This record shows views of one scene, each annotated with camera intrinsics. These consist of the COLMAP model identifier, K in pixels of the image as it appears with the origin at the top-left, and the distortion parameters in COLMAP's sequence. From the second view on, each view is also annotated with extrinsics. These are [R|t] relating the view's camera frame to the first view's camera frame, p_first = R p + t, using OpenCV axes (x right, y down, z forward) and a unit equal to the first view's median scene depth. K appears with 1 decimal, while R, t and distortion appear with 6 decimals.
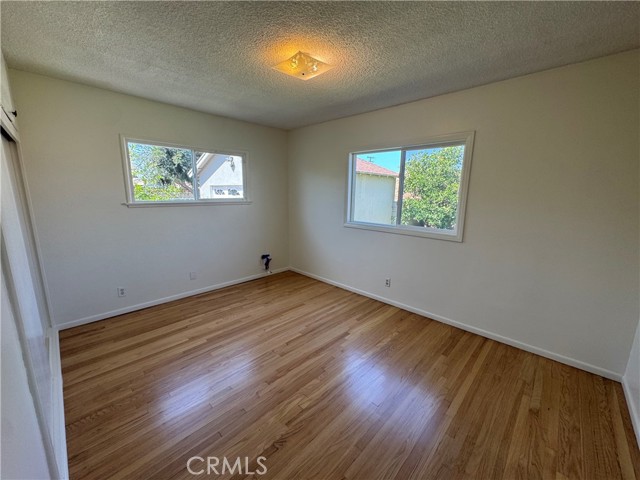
lens RADIAL K [[256.1, 0, 318.5], [0, 256.1, 239.0], [0, 0, 1]] dist [-0.004038, 0.000733]
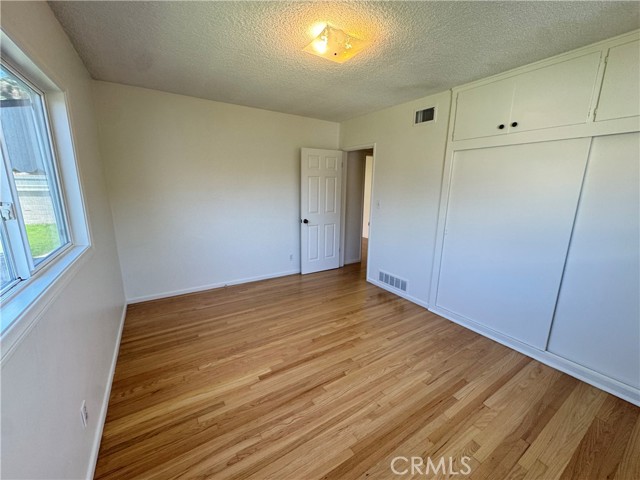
lens RADIAL K [[256.1, 0, 318.6], [0, 256.1, 241.6], [0, 0, 1]] dist [-0.004038, 0.000733]
pose [[-0.972107, -0.079878, 0.220516, -0.187724], [0.012196, 0.921728, 0.387645, -0.293276], [-0.234220, 0.379522, -0.895044, 1.575340]]
